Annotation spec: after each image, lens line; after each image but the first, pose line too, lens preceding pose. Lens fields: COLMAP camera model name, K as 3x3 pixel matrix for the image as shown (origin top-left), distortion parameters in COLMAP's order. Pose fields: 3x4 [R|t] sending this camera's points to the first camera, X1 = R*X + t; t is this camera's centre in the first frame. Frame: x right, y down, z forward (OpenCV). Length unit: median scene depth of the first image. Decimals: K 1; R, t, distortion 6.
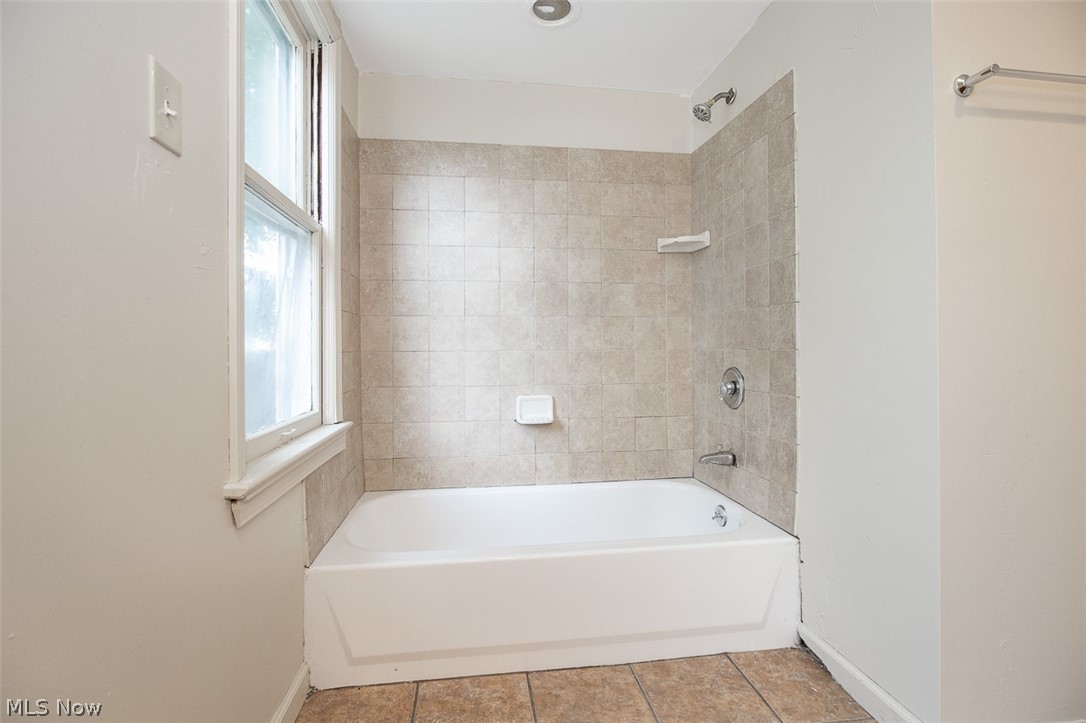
lens RADIAL K [[501.4, 0, 541.8], [0, 501.4, 344.4], [0, 0, 1]] dist [-0.015016, -0.000023]
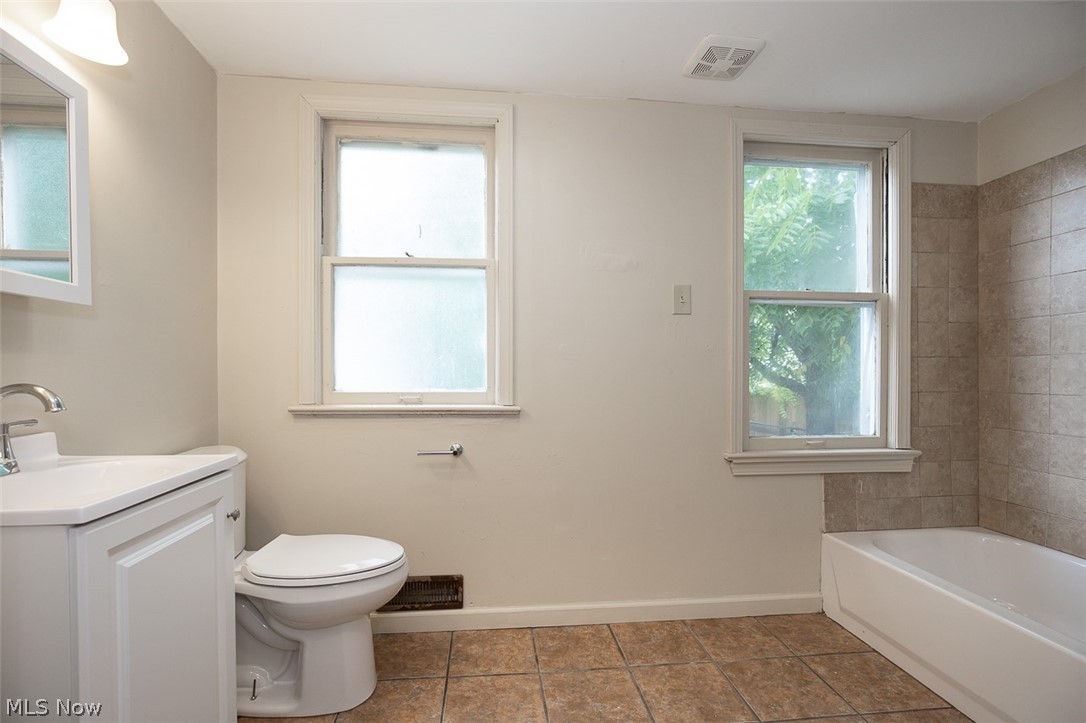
lens RADIAL K [[504.6, 0, 542.0], [0, 504.6, 383.8], [0, 0, 1]] dist [-0.000111, 0.000110]
pose [[-0.030366, 0.024548, -0.999237, 0.710543], [0.004328, 0.999692, 0.024428, -0.031505], [0.999529, -0.003583, -0.030463, 0.121447]]
